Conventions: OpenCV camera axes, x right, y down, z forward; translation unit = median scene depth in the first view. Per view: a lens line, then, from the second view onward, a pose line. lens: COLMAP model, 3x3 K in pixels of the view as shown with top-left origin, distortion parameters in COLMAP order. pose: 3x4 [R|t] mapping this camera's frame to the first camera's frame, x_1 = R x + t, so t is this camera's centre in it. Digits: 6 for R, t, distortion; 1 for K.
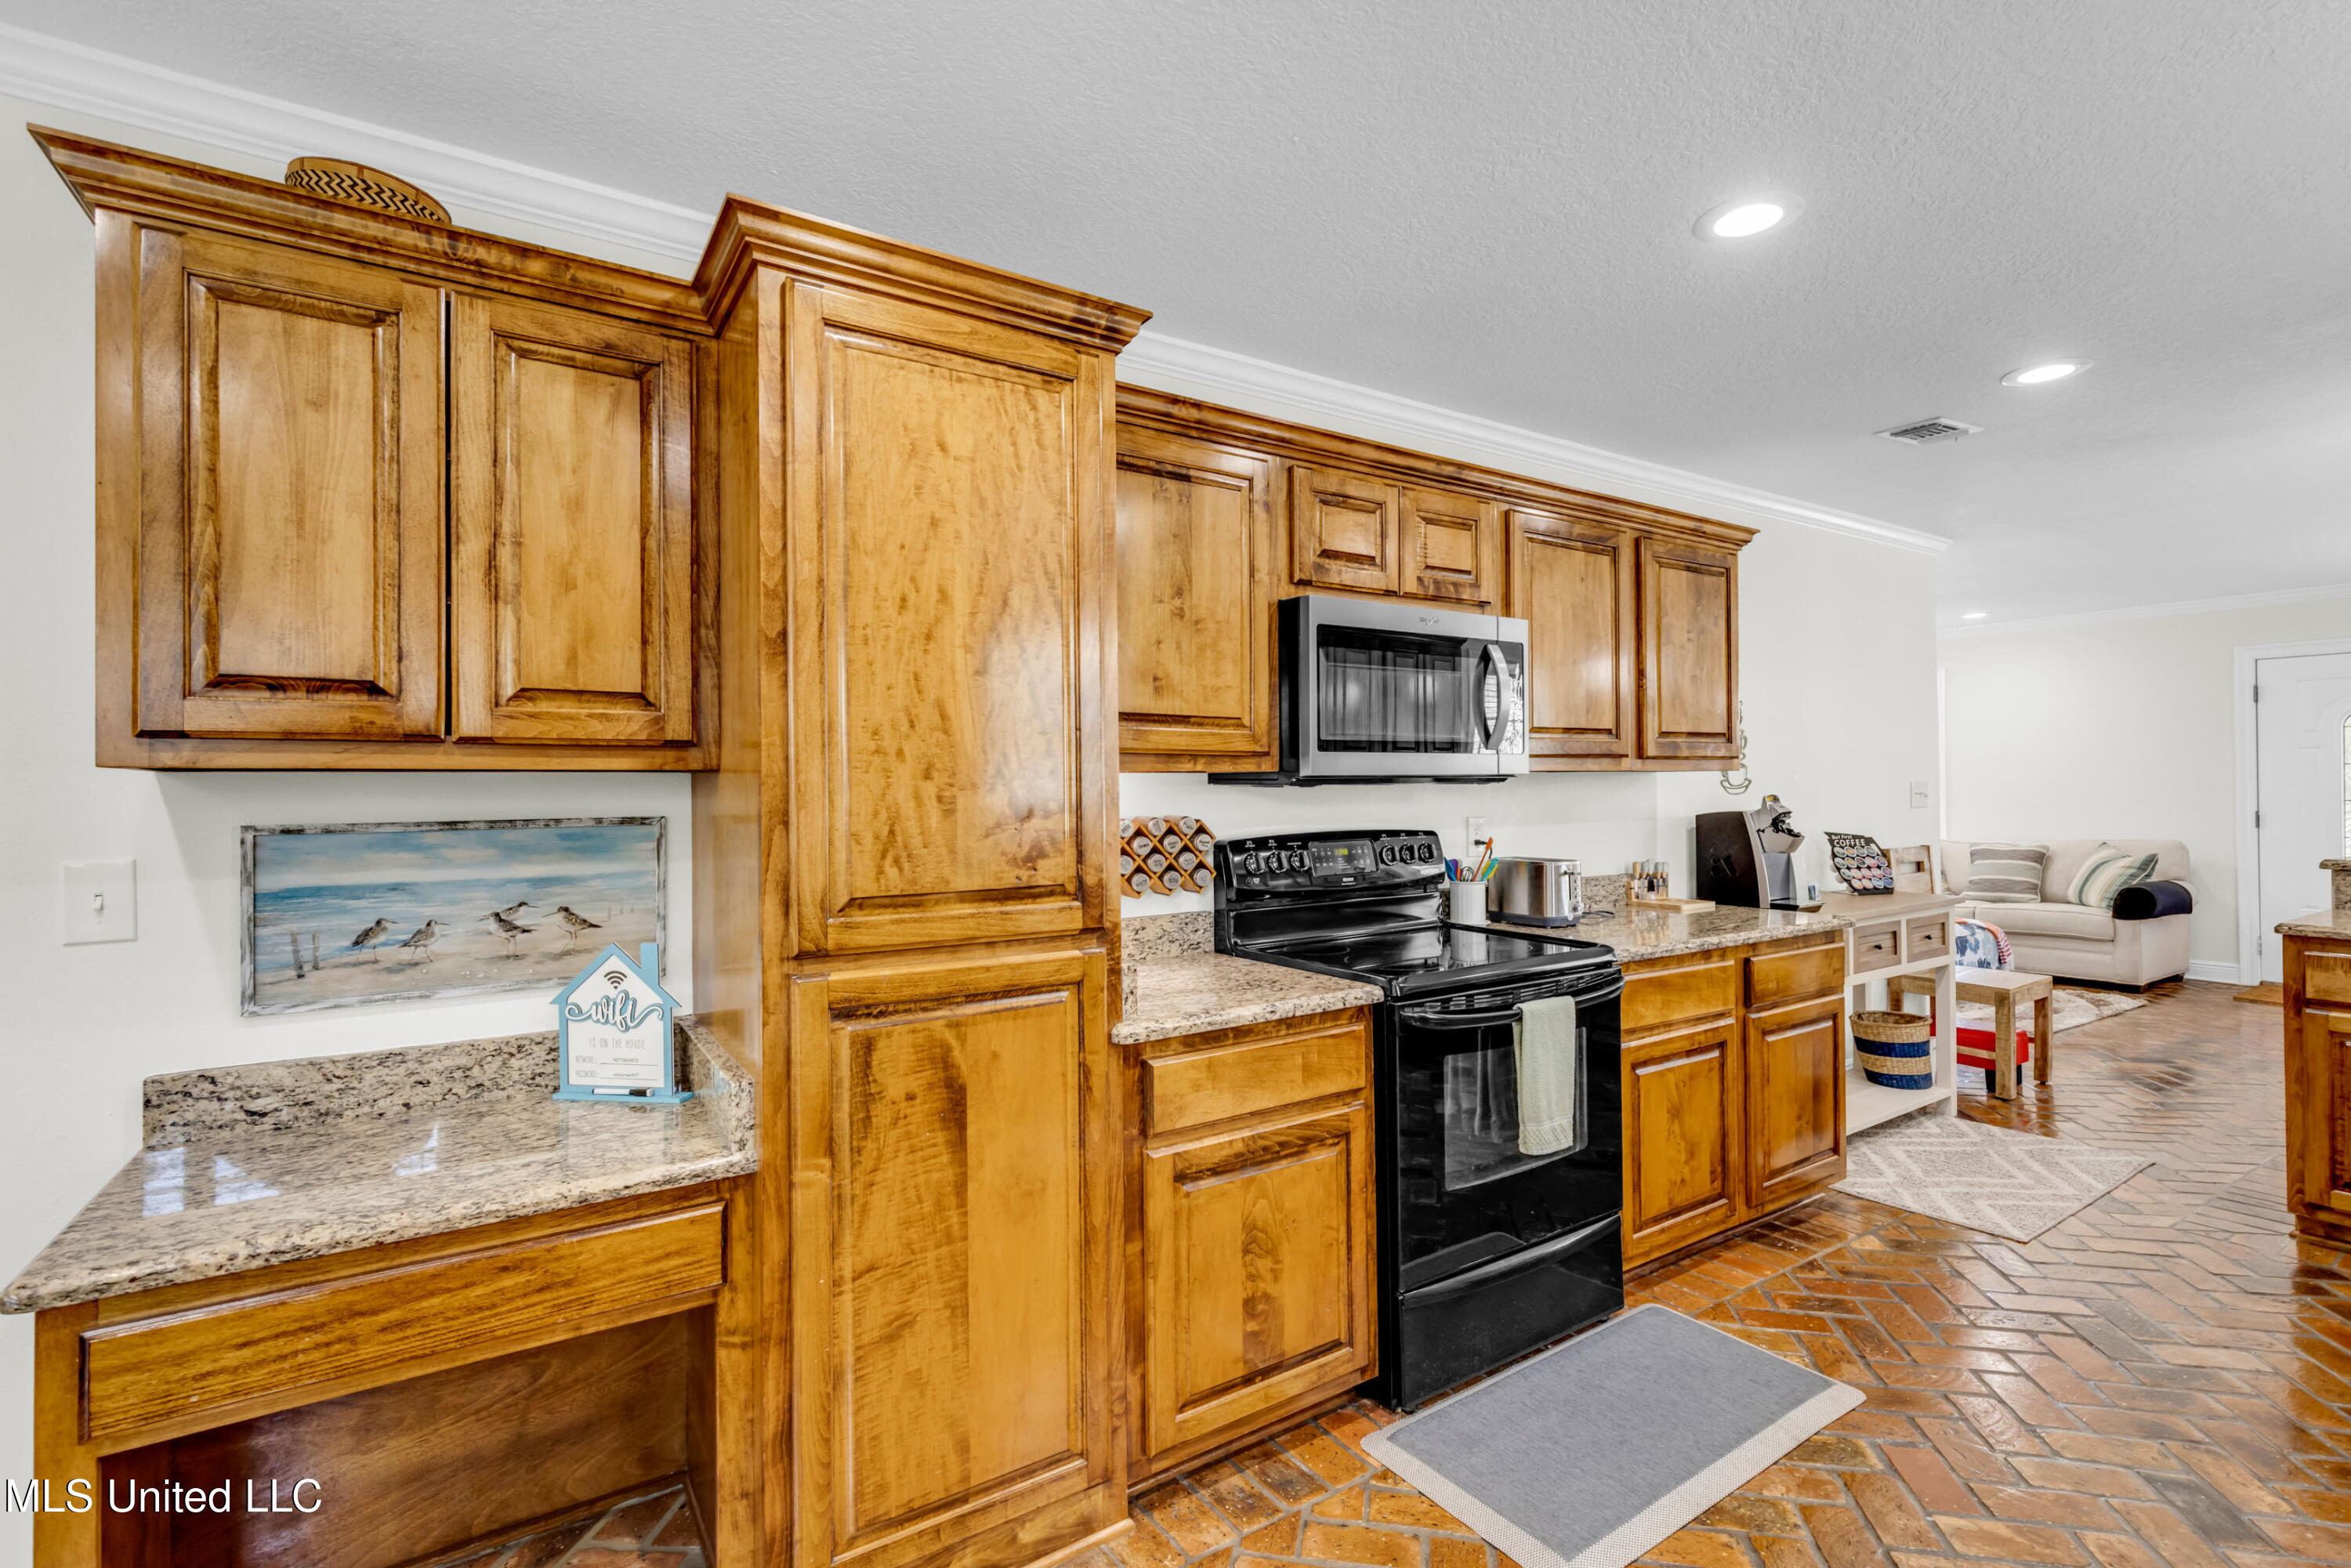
lens RADIAL K [[1056.6, 0, 1185.1], [0, 1056.6, 785.6], [0, 0, 1]] dist [0.002393, 0.000605]
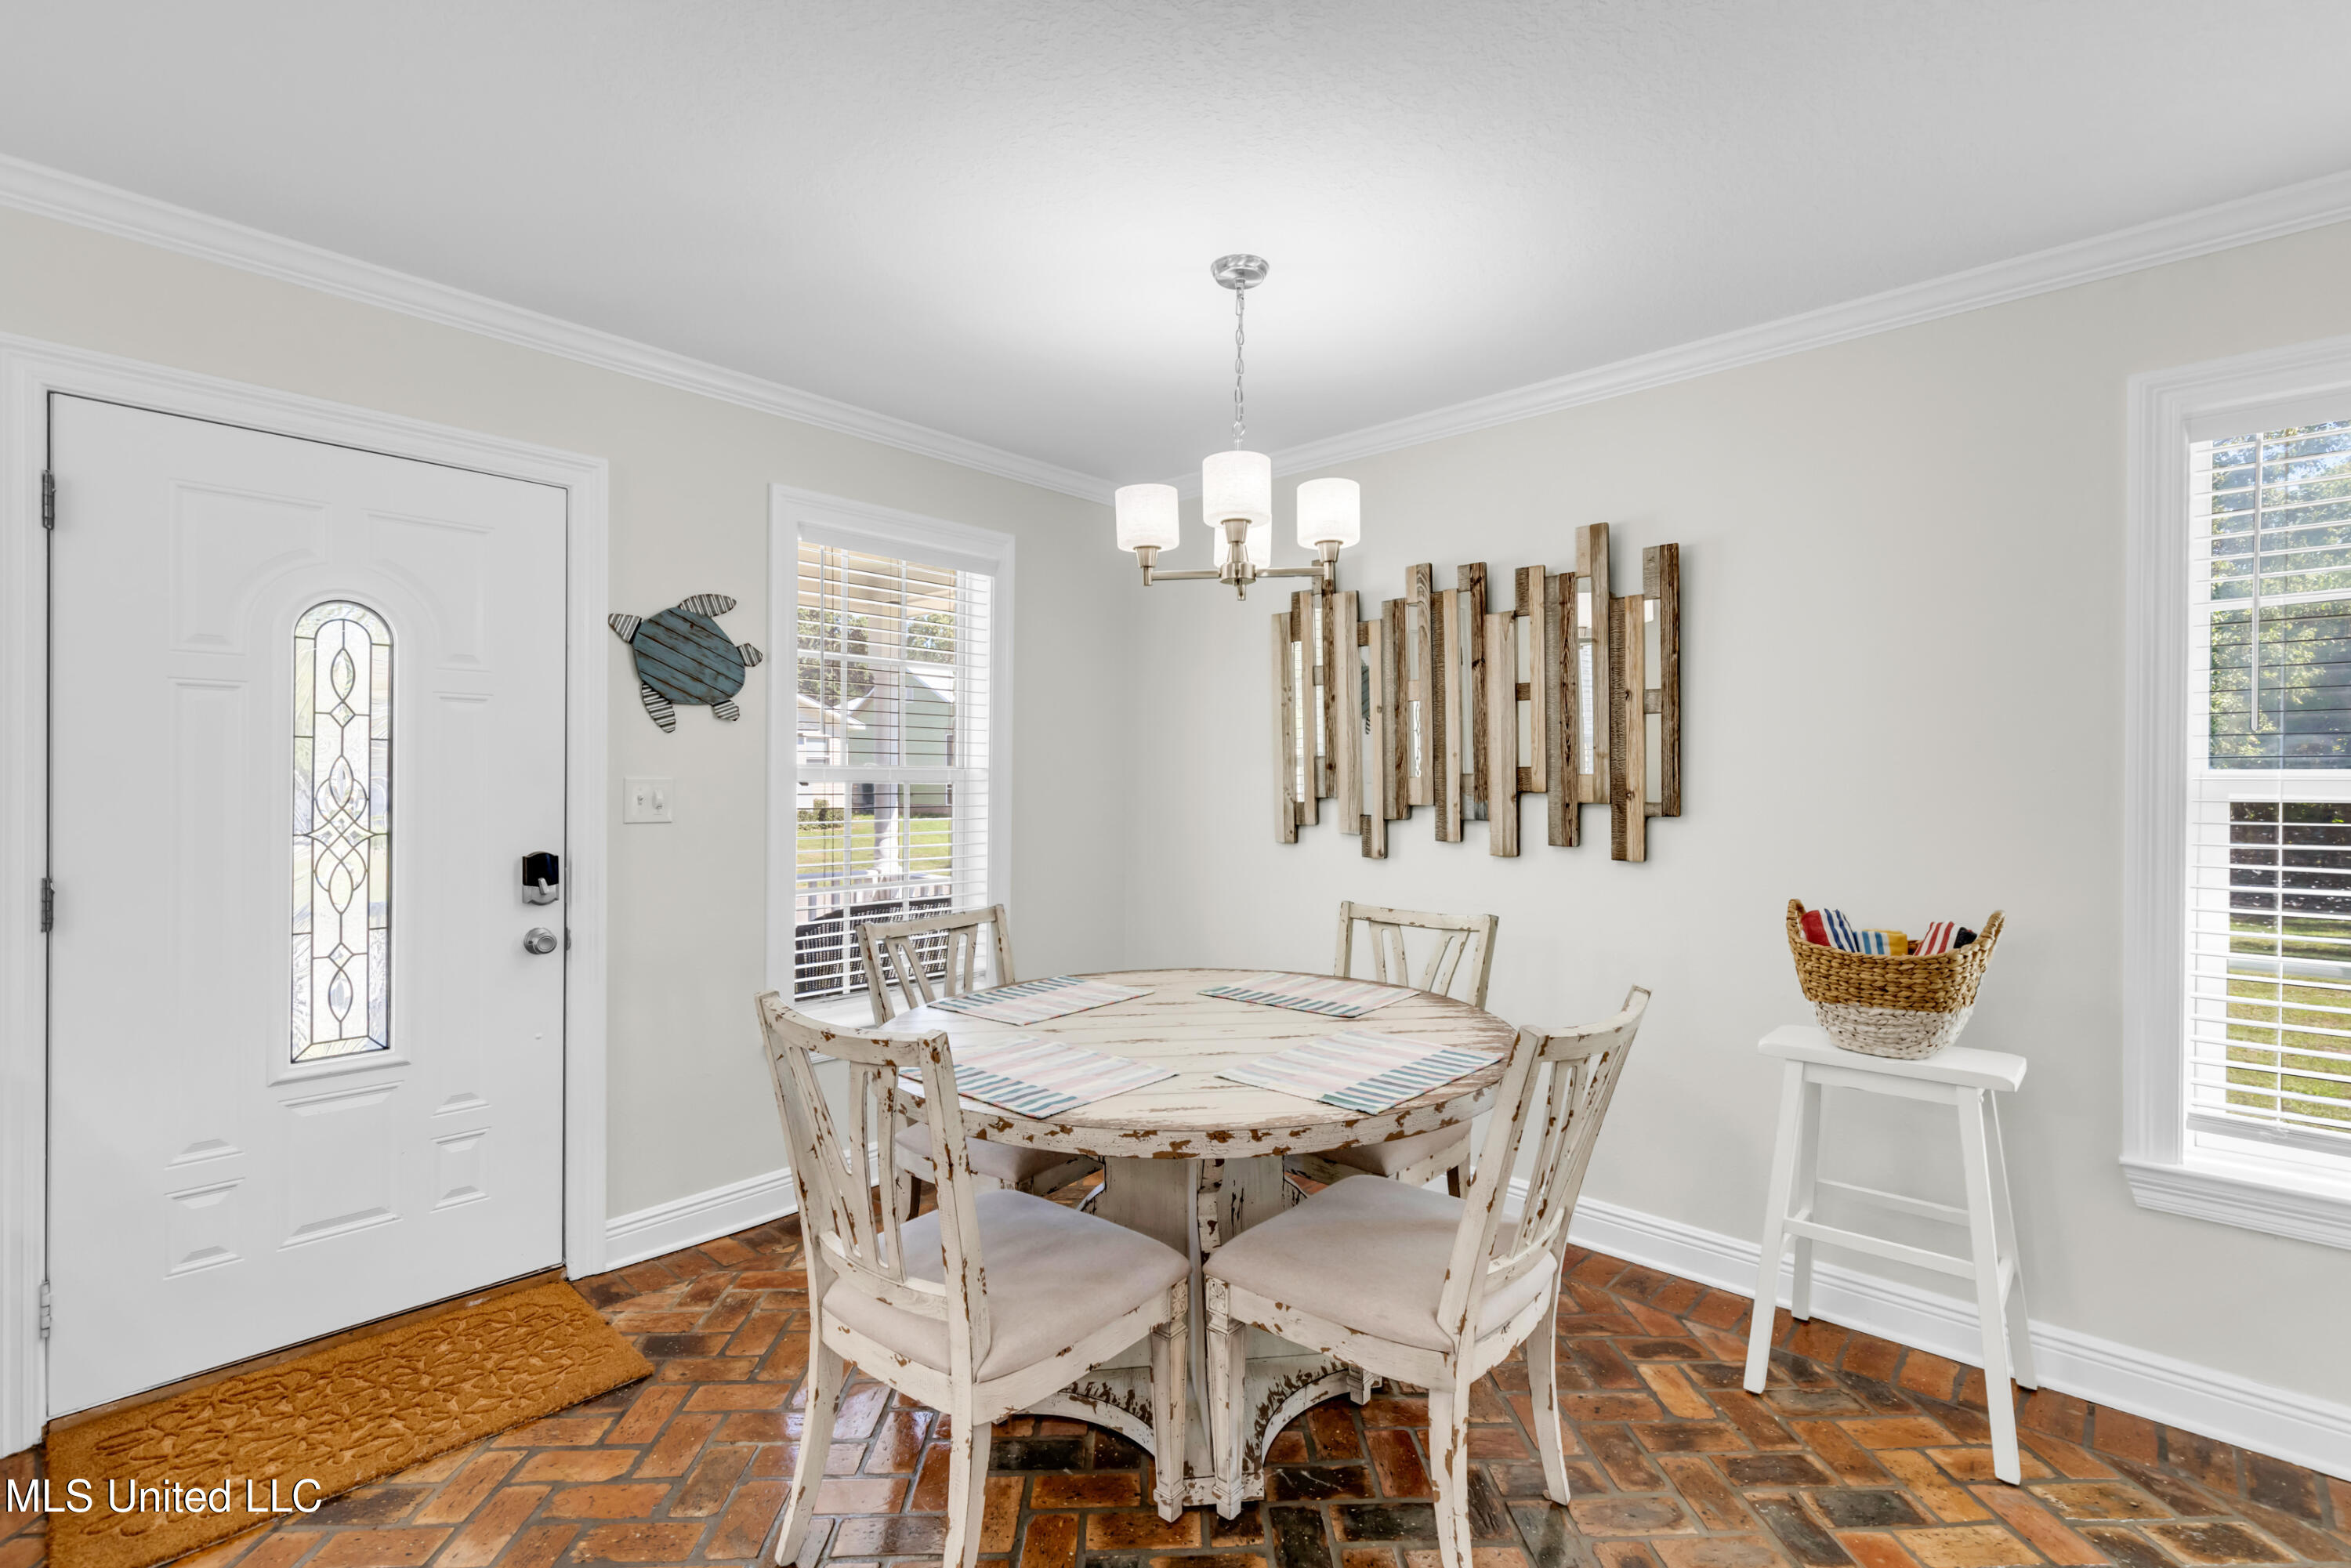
lens RADIAL K [[1056.6, 0, 1185.1], [0, 1056.6, 785.6], [0, 0, 1]] dist [0.002393, 0.000605]
pose [[-0.237049, 0.000673, 0.971497, 1.703152], [-0.006490, 0.999976, -0.002277, -0.012079], [-0.971476, -0.006844, -0.237040, 2.028705]]
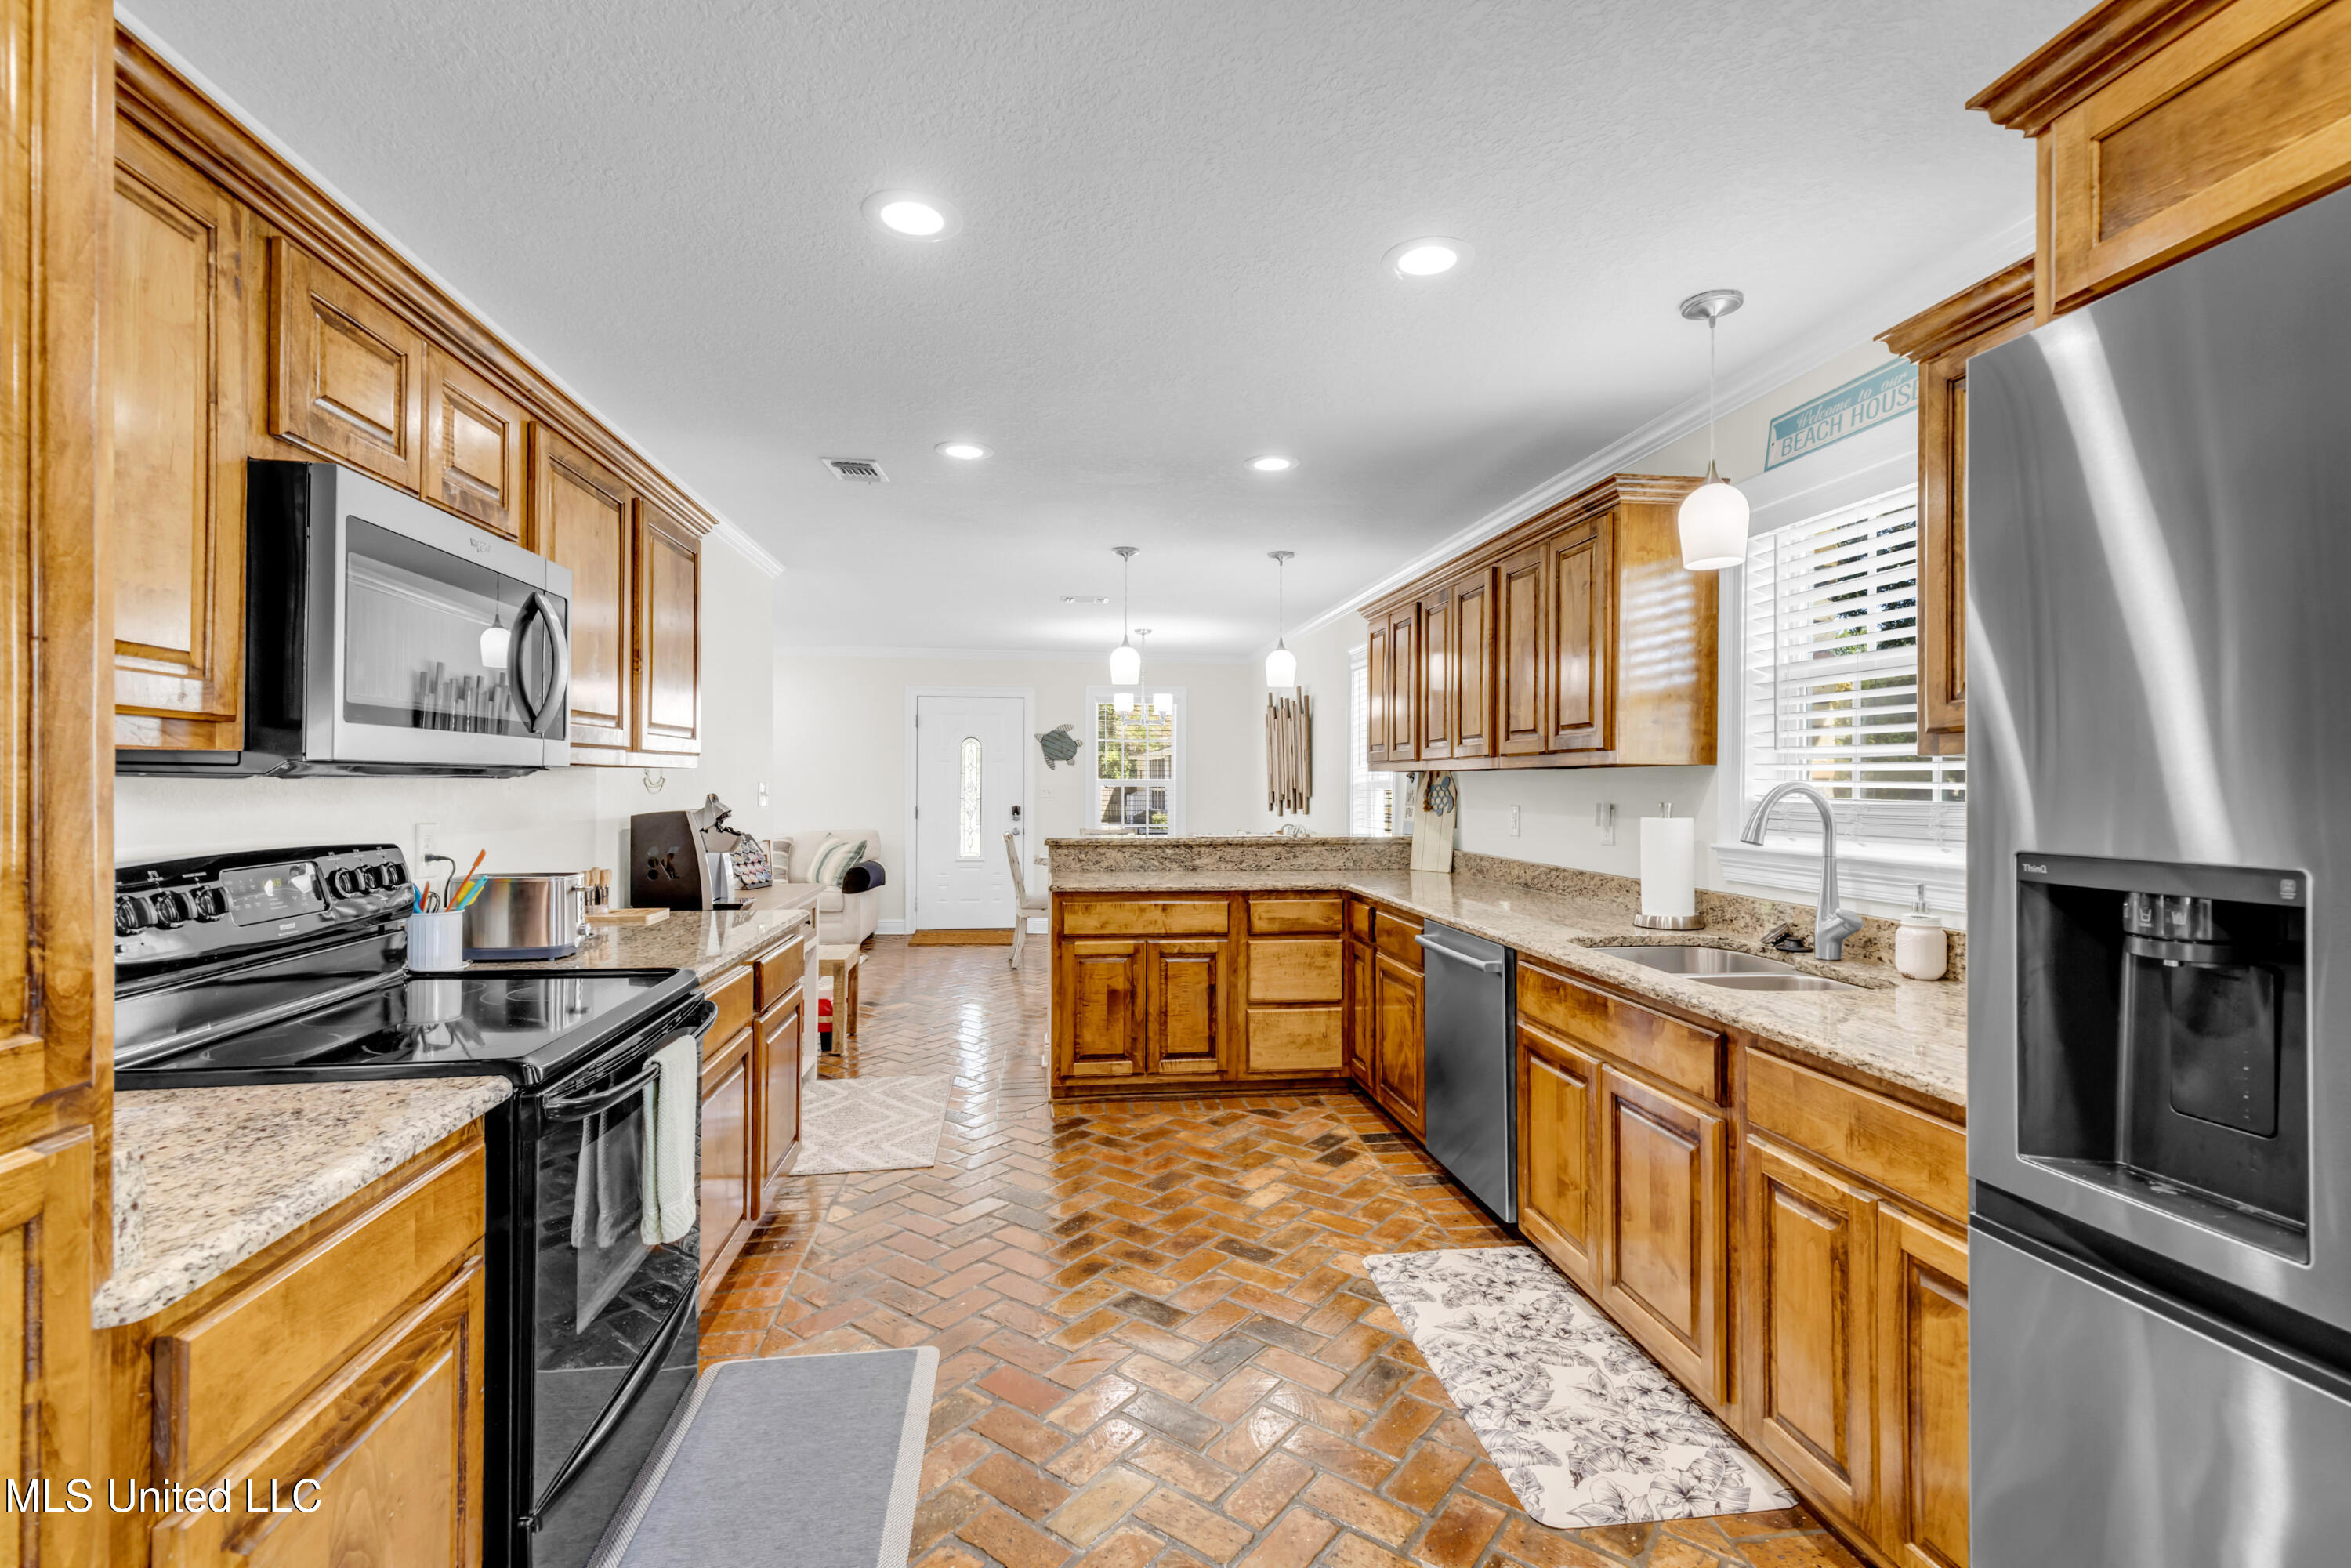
lens RADIAL K [[1054.7, 0, 1180.3], [0, 1054.7, 781.7], [0, 0, 1]] dist [0.002508, 0.000031]
pose [[0.434246, 0.012547, 0.900707, -0.197039], [-0.009448, 0.999911, -0.009374, 0.003845], [-0.900745, -0.004440, 0.434326, 0.265222]]
